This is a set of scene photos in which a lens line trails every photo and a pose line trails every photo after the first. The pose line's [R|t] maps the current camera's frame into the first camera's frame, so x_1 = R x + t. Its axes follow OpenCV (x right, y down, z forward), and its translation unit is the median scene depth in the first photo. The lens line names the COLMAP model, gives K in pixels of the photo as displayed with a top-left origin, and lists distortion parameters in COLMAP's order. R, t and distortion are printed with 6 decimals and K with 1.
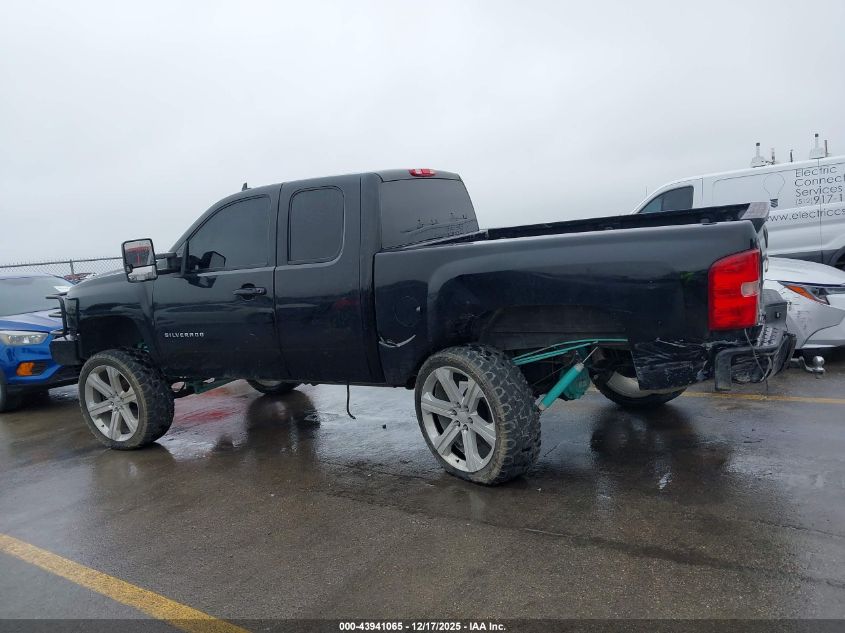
lens RADIAL K [[689.4, 0, 422.8], [0, 689.4, 297.3], [0, 0, 1]] dist [0.076730, -0.127322]
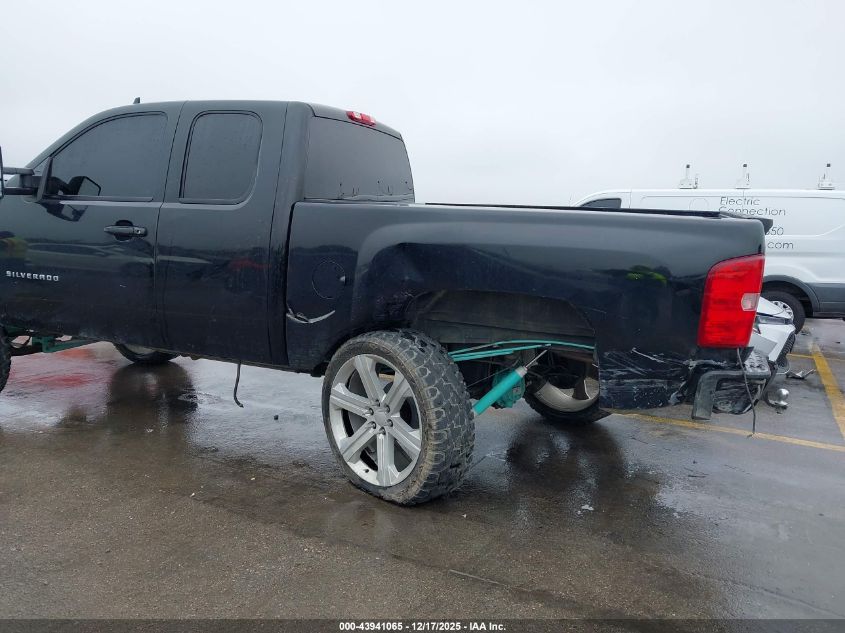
lens RADIAL K [[689.4, 0, 422.8], [0, 689.4, 297.3], [0, 0, 1]] dist [0.076730, -0.127322]
pose [[0.981540, 0.123680, 0.145883, -0.028678], [-0.125544, 0.992081, 0.003607, 0.023341], [-0.144281, -0.021855, 0.989295, 0.190664]]
